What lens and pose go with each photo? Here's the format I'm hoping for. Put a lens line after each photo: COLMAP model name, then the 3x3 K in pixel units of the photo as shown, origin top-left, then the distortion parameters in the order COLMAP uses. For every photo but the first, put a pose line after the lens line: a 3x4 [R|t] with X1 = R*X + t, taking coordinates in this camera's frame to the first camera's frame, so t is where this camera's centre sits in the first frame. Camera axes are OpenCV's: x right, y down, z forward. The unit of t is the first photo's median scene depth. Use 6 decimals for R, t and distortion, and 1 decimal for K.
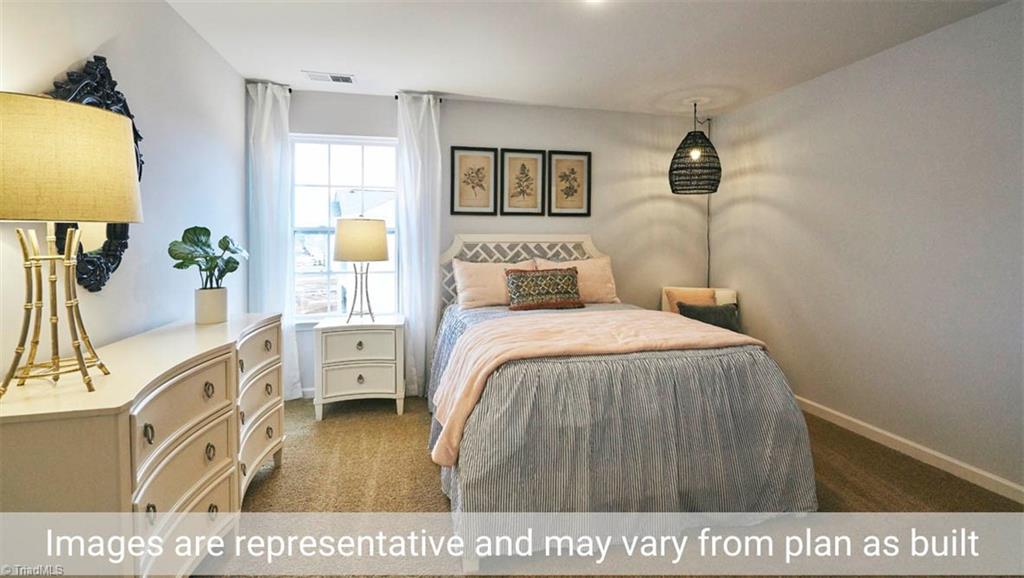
lens RADIAL K [[449.2, 0, 512.6], [0, 449.2, 241.2], [0, 0, 1]] dist [0.000738, 0.000331]
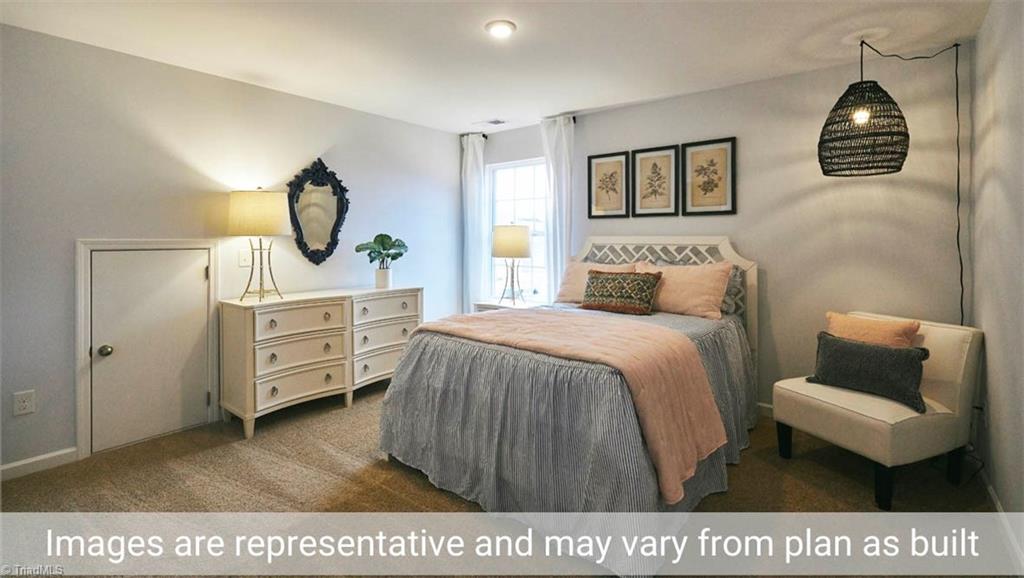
lens RADIAL K [[454.7, 0, 513.3], [0, 454.7, 235.7], [0, 0, 1]] dist [0.000850, 0.000324]
pose [[0.615196, -0.003535, -0.788366, 0.619132], [-0.003400, 0.999969, -0.007137, -0.008603], [0.788367, 0.007071, 0.615165, 0.170820]]
